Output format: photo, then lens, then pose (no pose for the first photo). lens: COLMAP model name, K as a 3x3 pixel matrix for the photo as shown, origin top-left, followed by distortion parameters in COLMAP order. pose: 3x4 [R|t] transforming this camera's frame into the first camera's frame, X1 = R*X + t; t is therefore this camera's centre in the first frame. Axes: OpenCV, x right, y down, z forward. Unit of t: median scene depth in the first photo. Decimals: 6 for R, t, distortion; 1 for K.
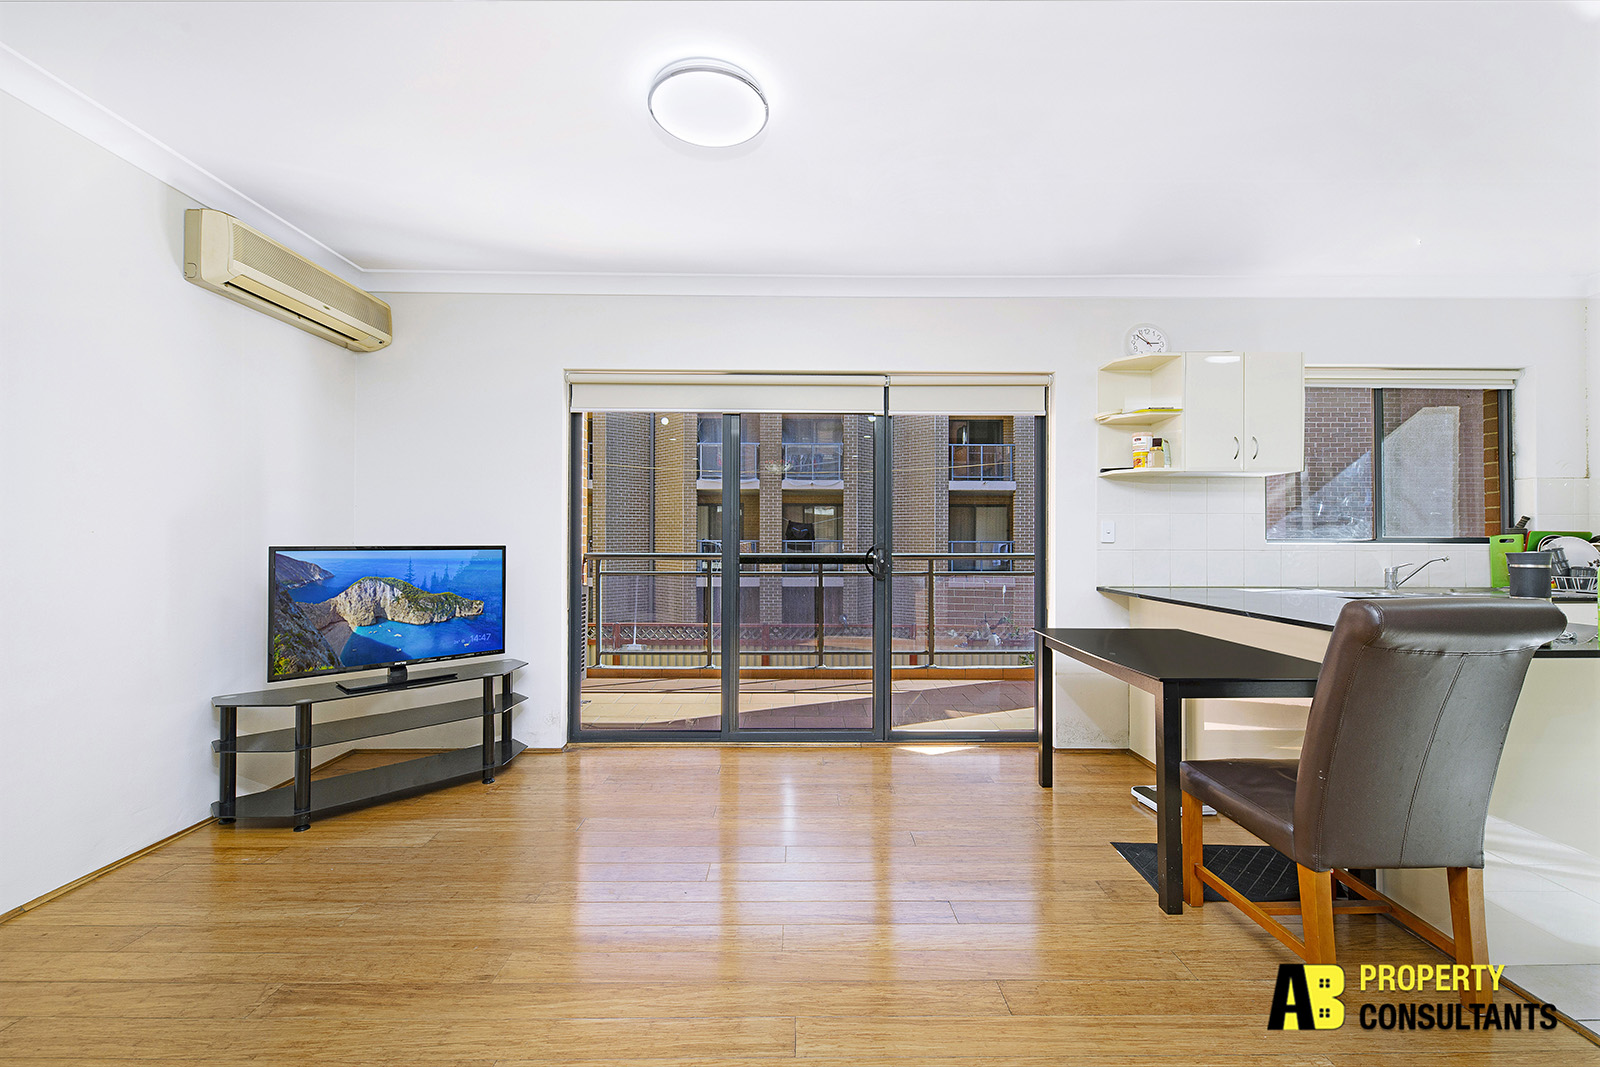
lens RADIAL K [[637.8, 0, 800.0], [0, 637.8, 533.5], [0, 0, 1]] dist [-0.001435, -0.000113]
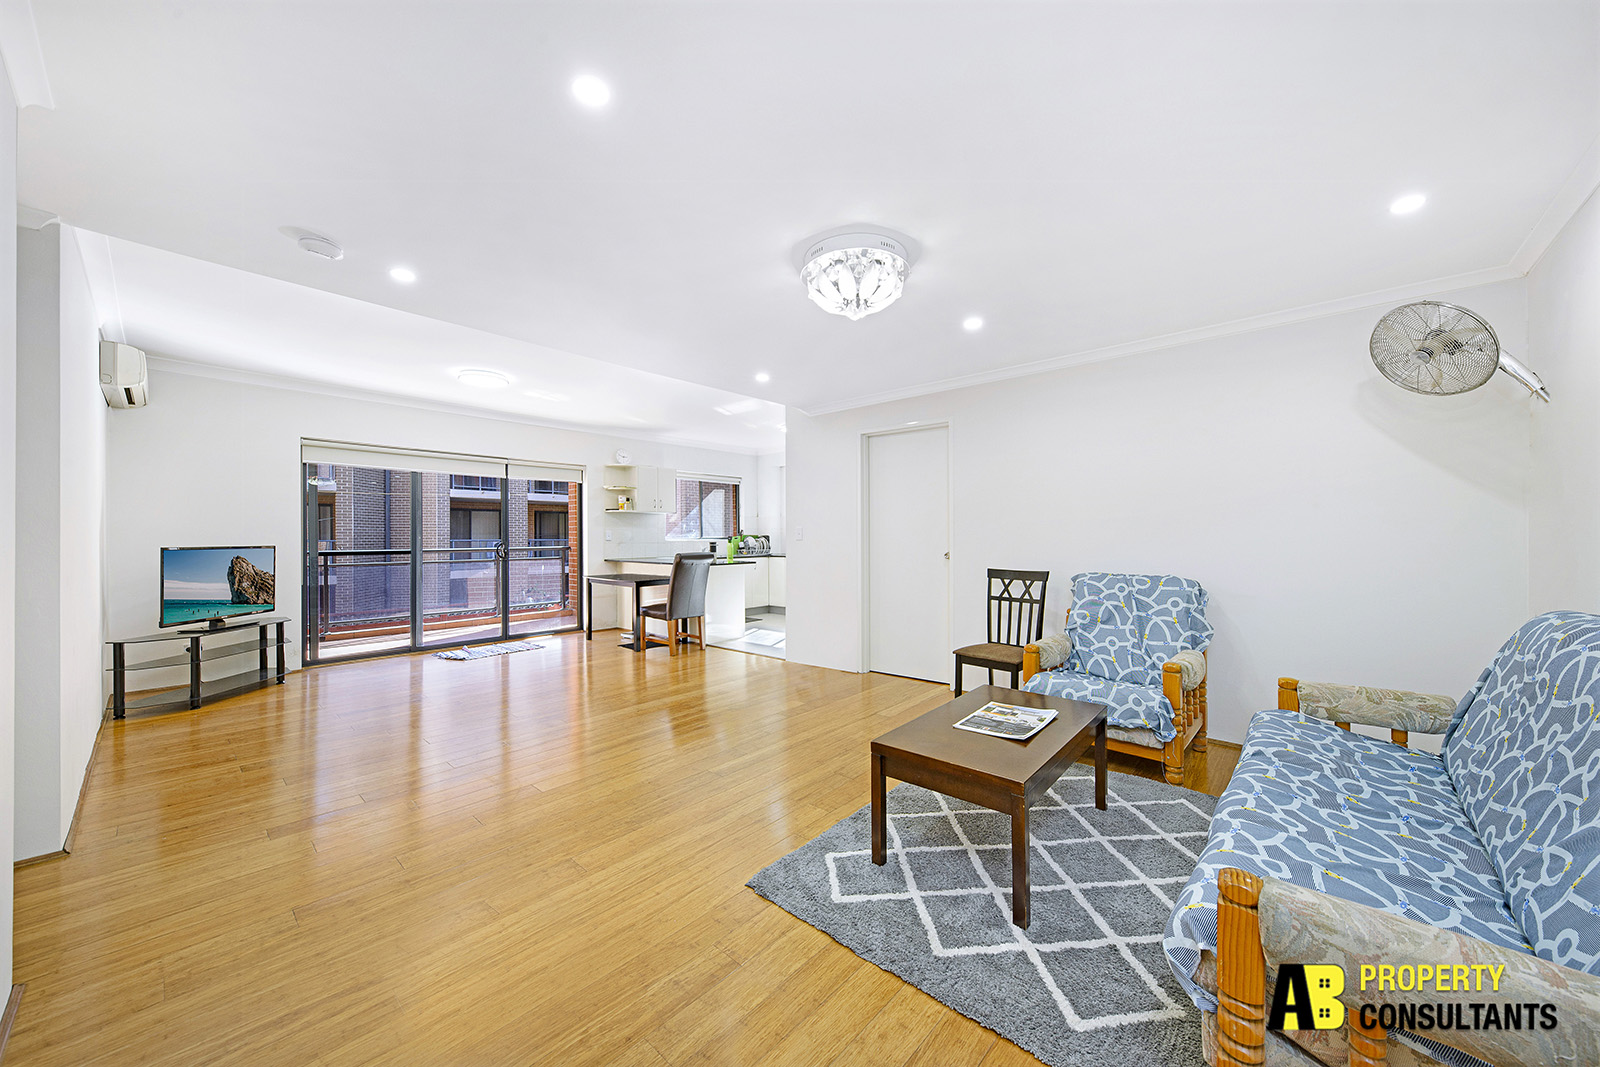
lens RADIAL K [[567.5, 0, 800.0], [0, 567.5, 533.5], [0, 0, 1]] dist [-0.000240, -0.000028]
pose [[0.663973, -0.000172, 0.747757, -0.601223], [-0.001958, 0.999996, 0.001969, -0.015582], [-0.747754, -0.002772, 0.663970, -0.898033]]
